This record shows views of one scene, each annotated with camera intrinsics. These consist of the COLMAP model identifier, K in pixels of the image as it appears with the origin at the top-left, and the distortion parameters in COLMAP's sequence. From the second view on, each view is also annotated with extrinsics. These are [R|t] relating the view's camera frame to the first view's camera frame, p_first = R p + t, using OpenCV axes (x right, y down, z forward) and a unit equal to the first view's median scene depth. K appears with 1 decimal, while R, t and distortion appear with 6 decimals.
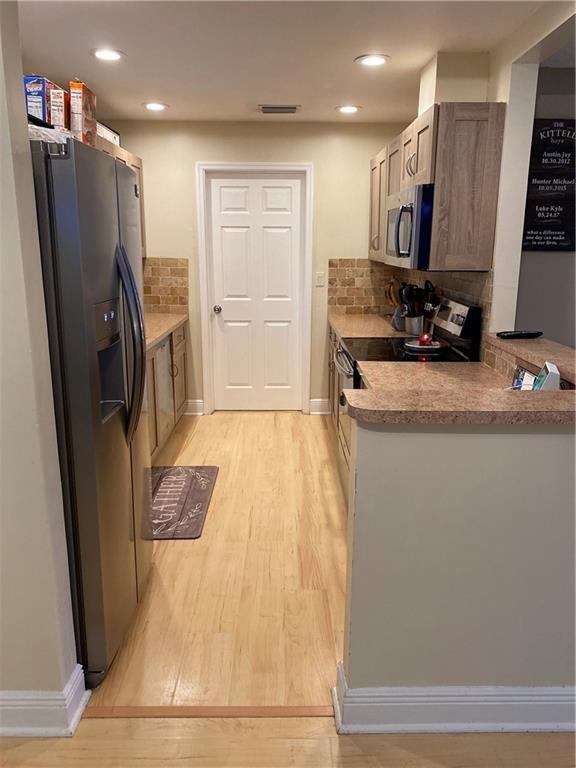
lens RADIAL K [[584.1, 0, 289.7], [0, 584.1, 387.5], [0, 0, 1]] dist [0.011755, -0.036113]
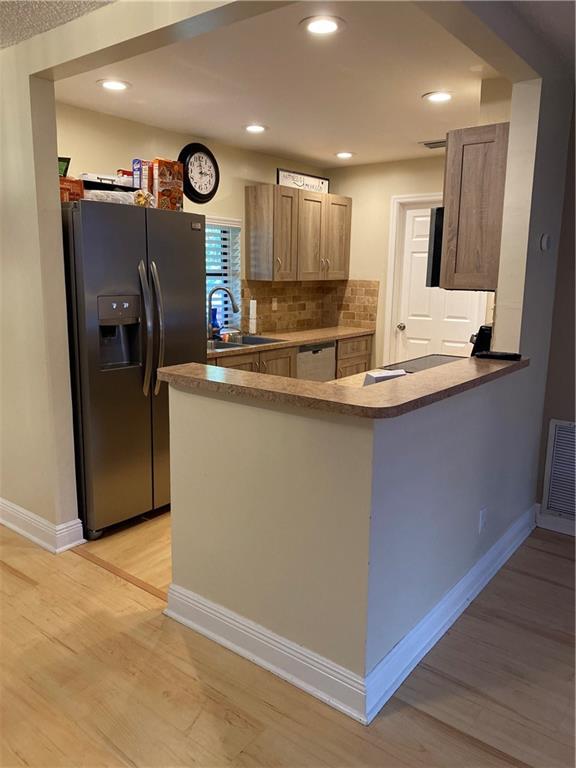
lens RADIAL K [[584.1, 0, 286.6], [0, 584.1, 382.9], [0, 0, 1]] dist [0.011755, -0.036113]
pose [[0.775887, 0.119247, -0.619499, 0.425051], [-0.154254, 0.988027, -0.003009, 0.007057], [0.611723, 0.097895, 0.784992, 0.018379]]
